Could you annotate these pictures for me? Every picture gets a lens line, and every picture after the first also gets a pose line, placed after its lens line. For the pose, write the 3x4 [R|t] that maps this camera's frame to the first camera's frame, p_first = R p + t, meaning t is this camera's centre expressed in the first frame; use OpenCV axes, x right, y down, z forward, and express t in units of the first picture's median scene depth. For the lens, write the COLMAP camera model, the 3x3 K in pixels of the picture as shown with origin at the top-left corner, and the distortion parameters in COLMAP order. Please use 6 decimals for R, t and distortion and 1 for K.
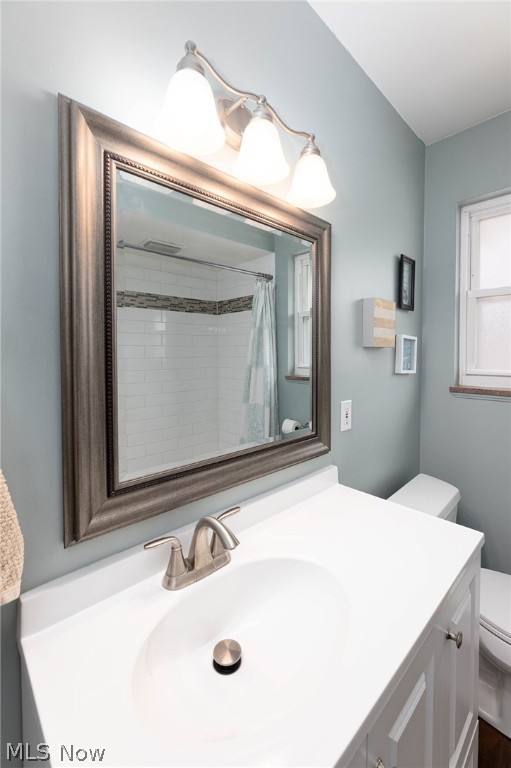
lens RADIAL K [[310.2, 0, 274.6], [0, 310.2, 361.1], [0, 0, 1]] dist [0.001437, -0.000567]
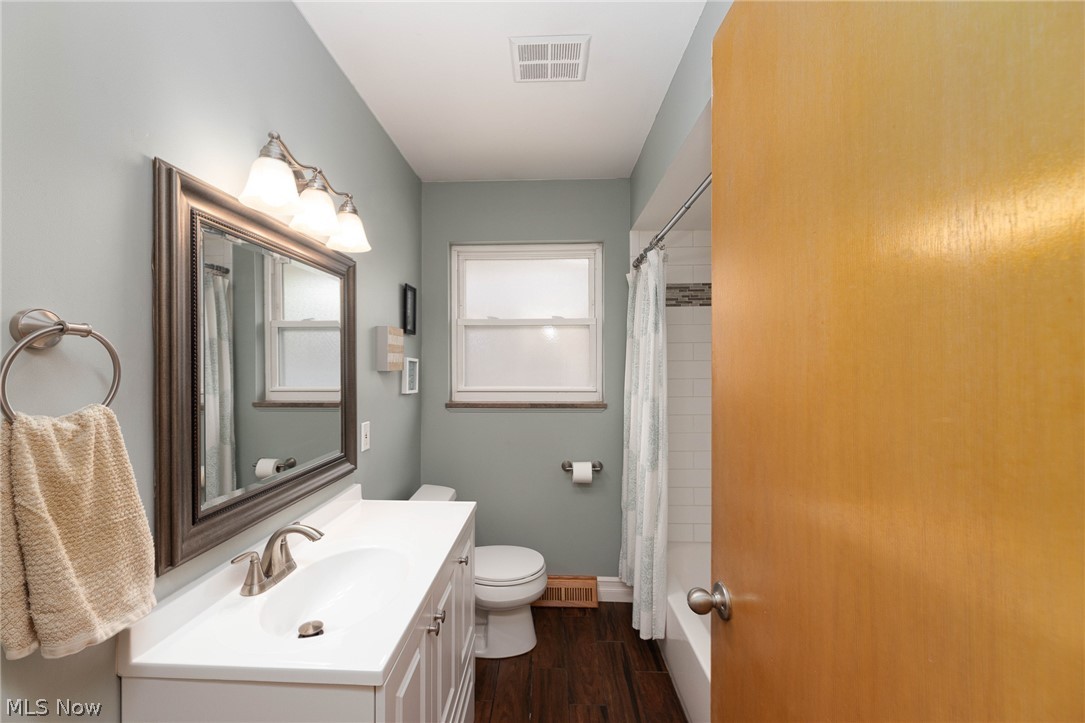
lens RADIAL K [[438.2, 0, 539.9], [0, 438.2, 363.7], [0, 0, 1]] dist [0.001437, -0.000567]
pose [[0.718572, -0.003944, 0.695442, -0.382028], [0.019005, 0.999722, -0.013968, -0.040970], [-0.695193, 0.023254, 0.718447, -0.498110]]
